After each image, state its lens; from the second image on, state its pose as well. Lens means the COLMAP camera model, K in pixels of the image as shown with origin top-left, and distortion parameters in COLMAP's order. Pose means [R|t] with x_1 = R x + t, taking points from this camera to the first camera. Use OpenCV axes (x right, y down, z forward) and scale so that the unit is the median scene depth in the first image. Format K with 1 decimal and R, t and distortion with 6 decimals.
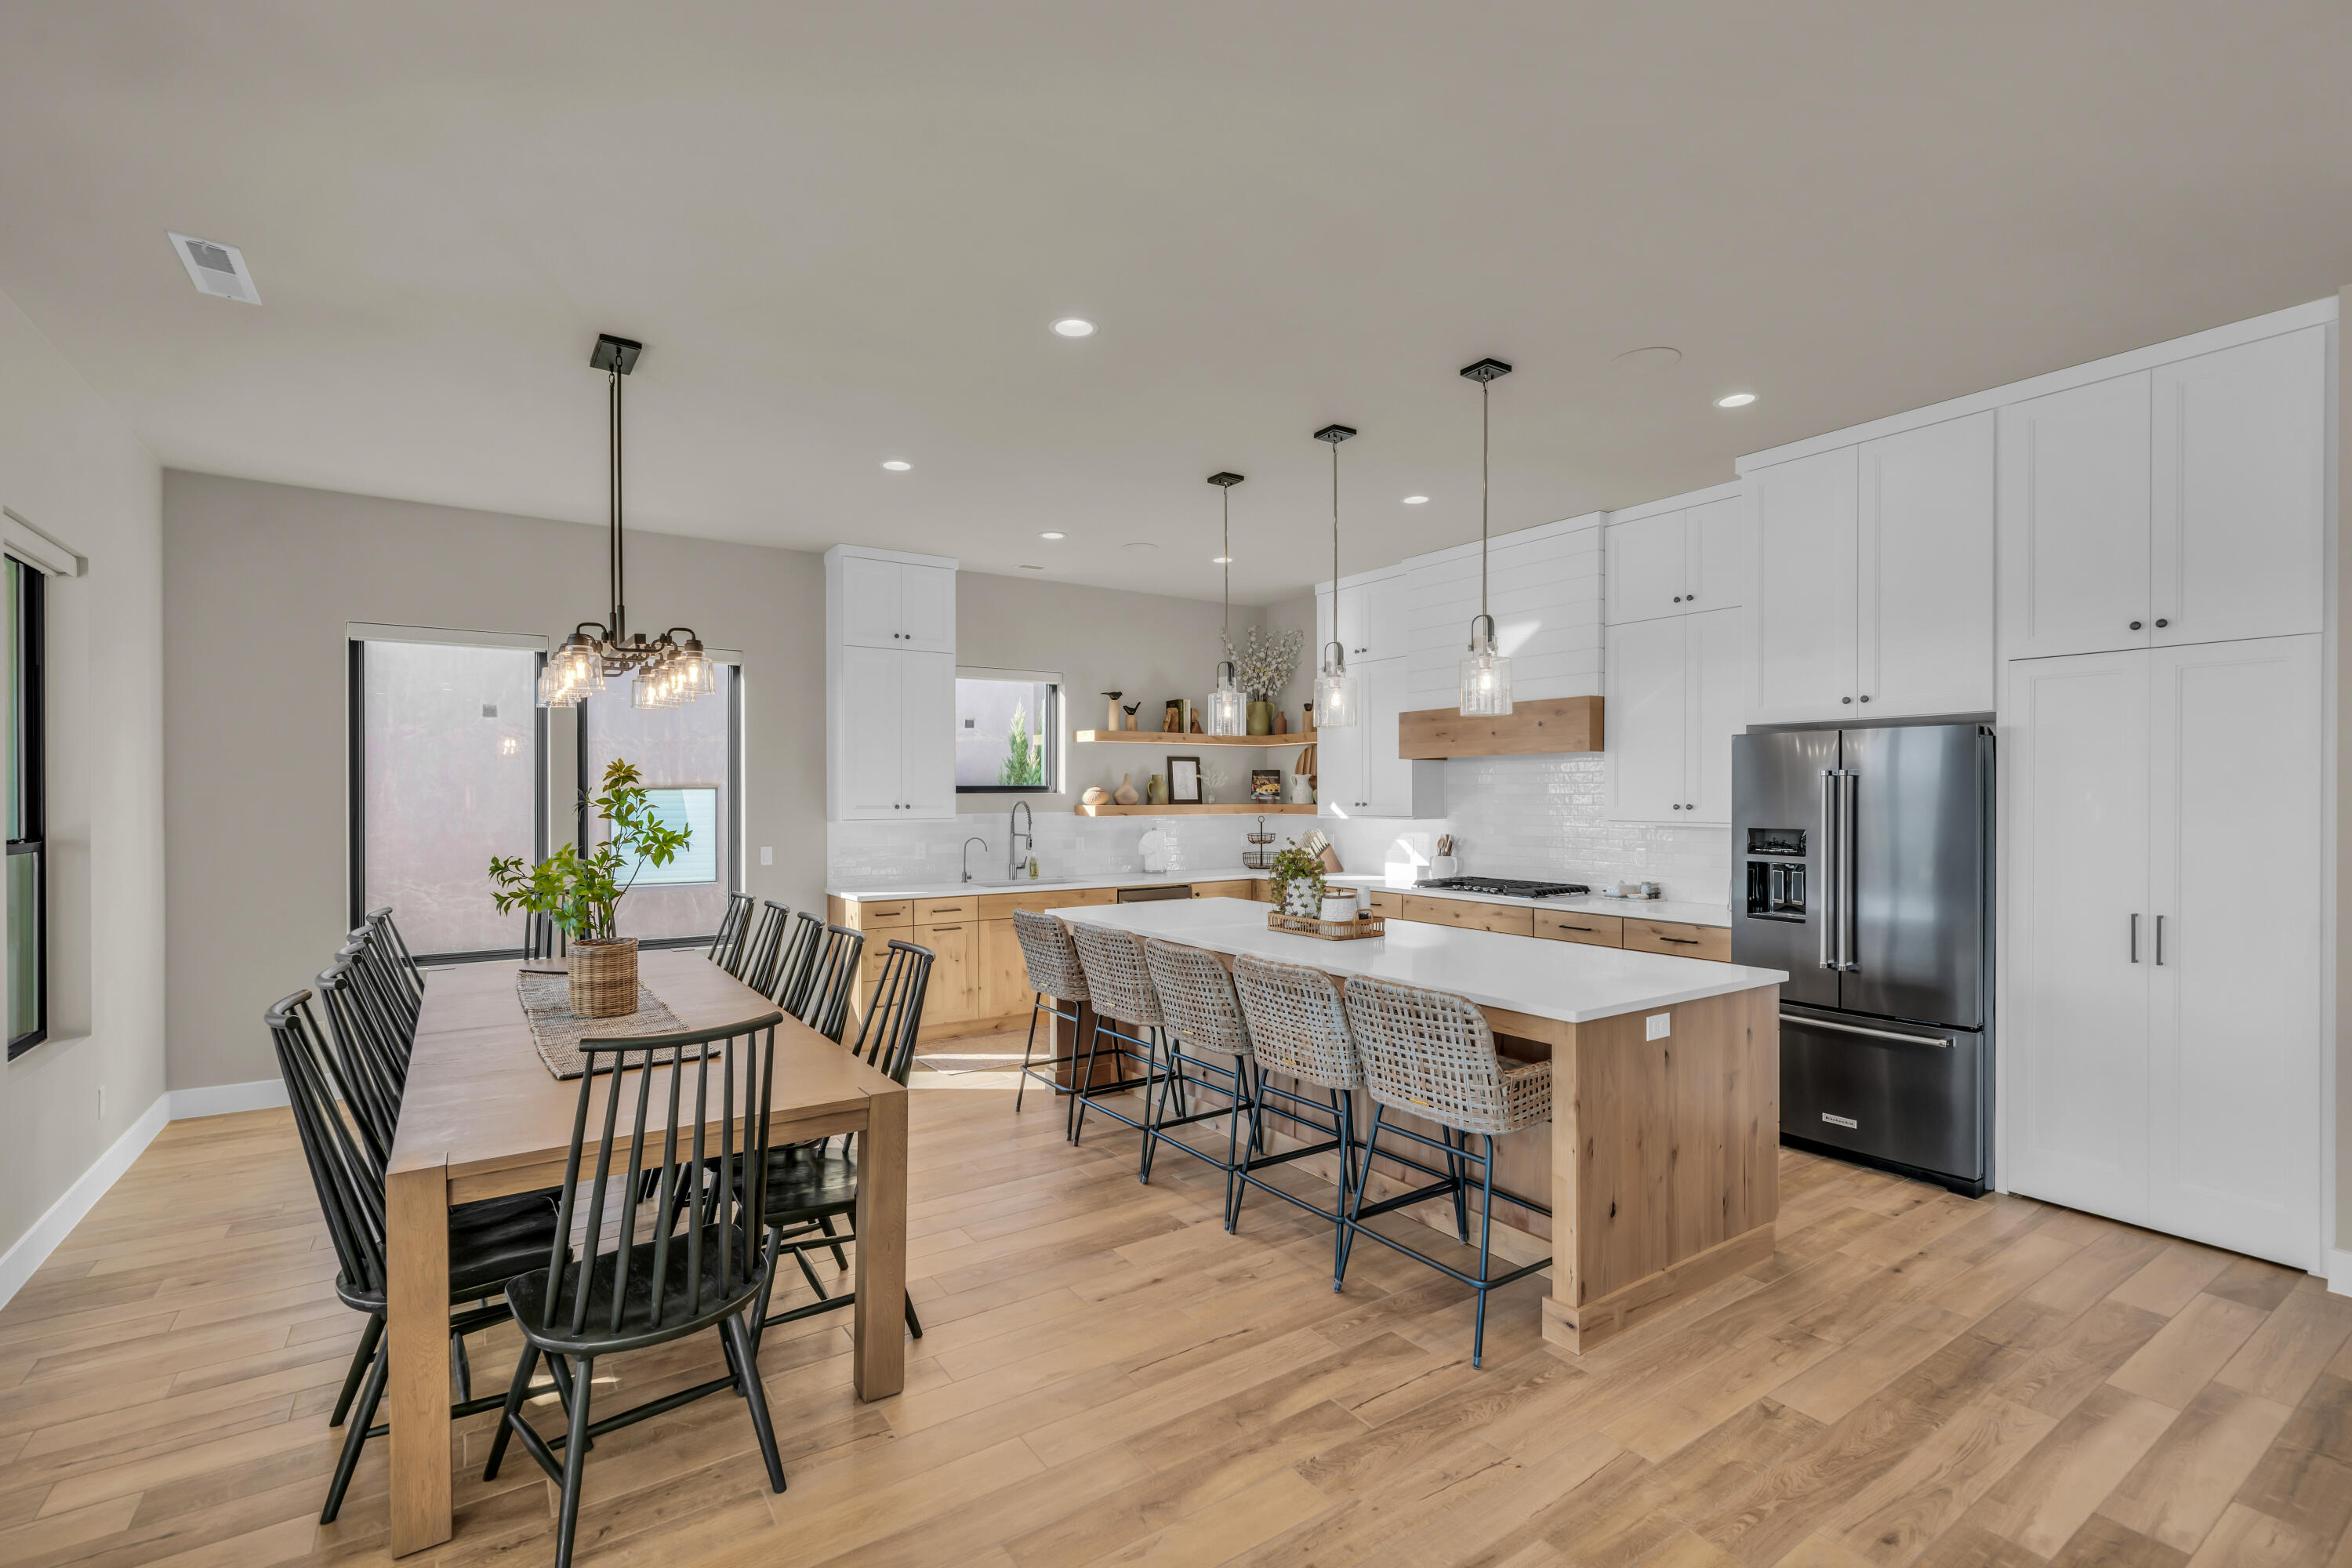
lens RADIAL K [[1088.8, 0, 1160.9], [0, 1088.8, 798.7], [0, 0, 1]] dist [0.001897, -0.001361]
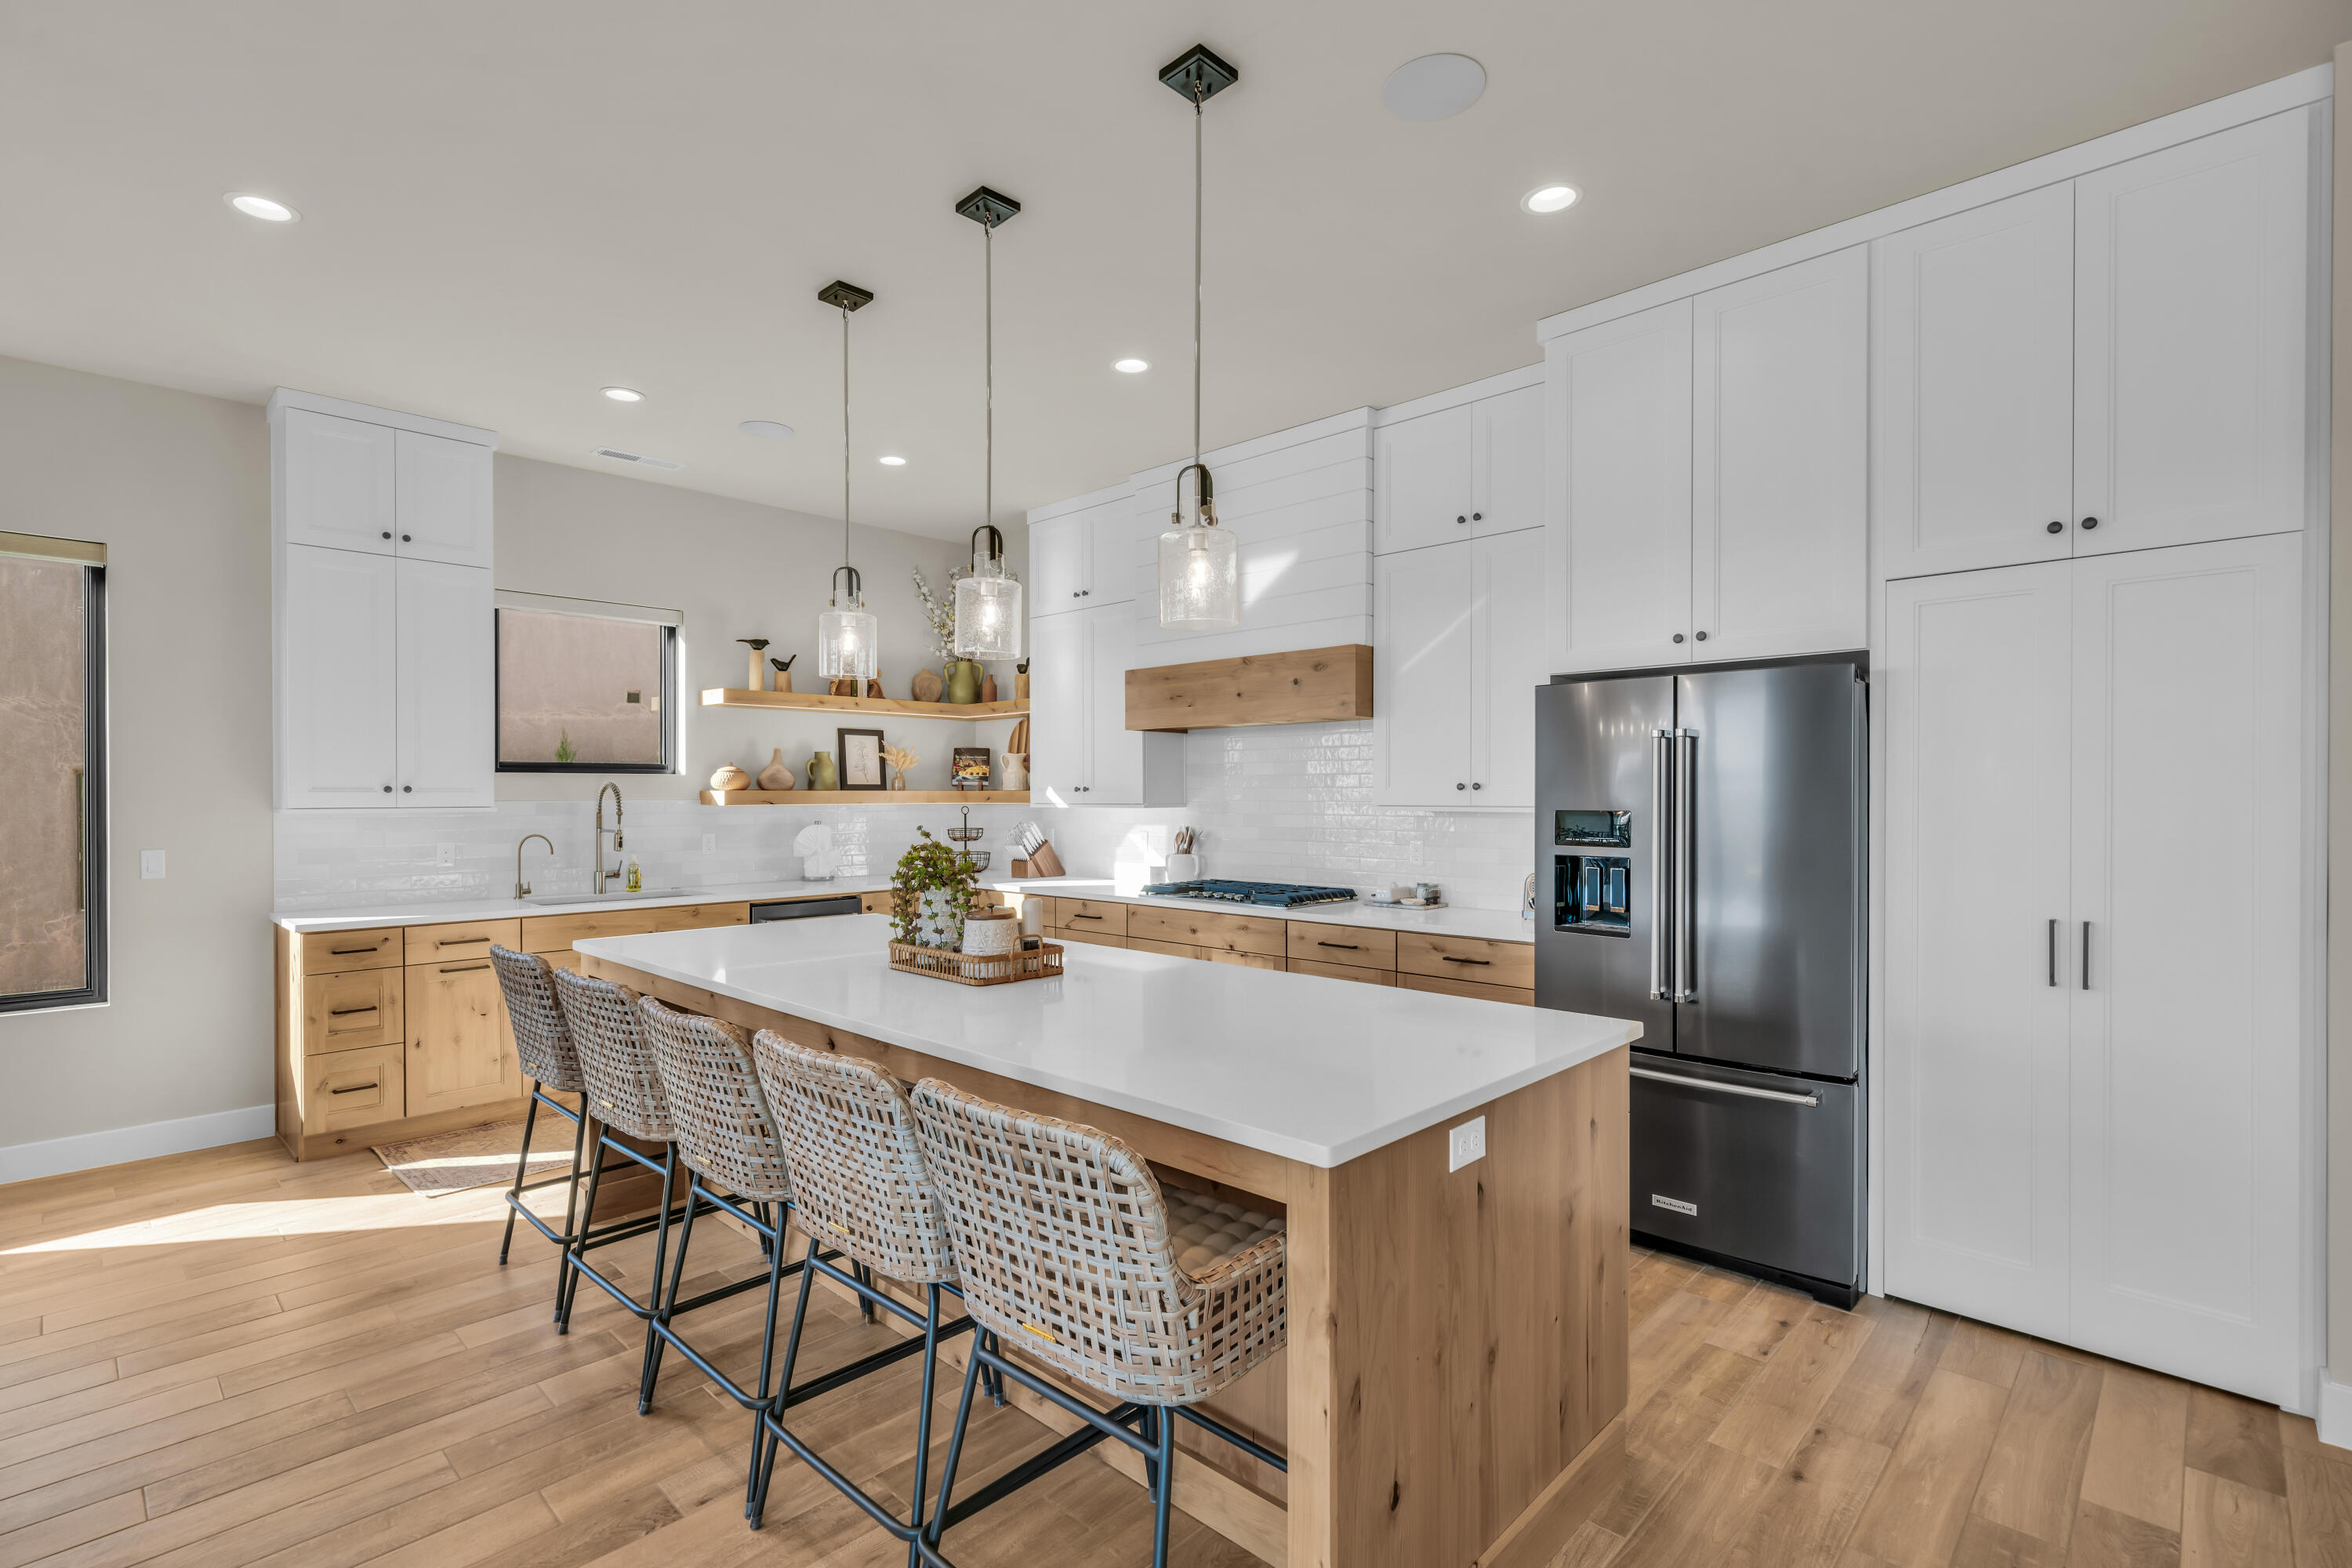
lens RADIAL K [[1088.8, 0, 1185.2], [0, 1088.8, 795.0], [0, 0, 1]] dist [0.001897, -0.001361]
pose [[0.976184, 0.001119, 0.216942, 0.140084], [0.000000, 0.999987, -0.005160, 0.021851], [-0.216945, 0.005038, 0.976171, 0.353116]]
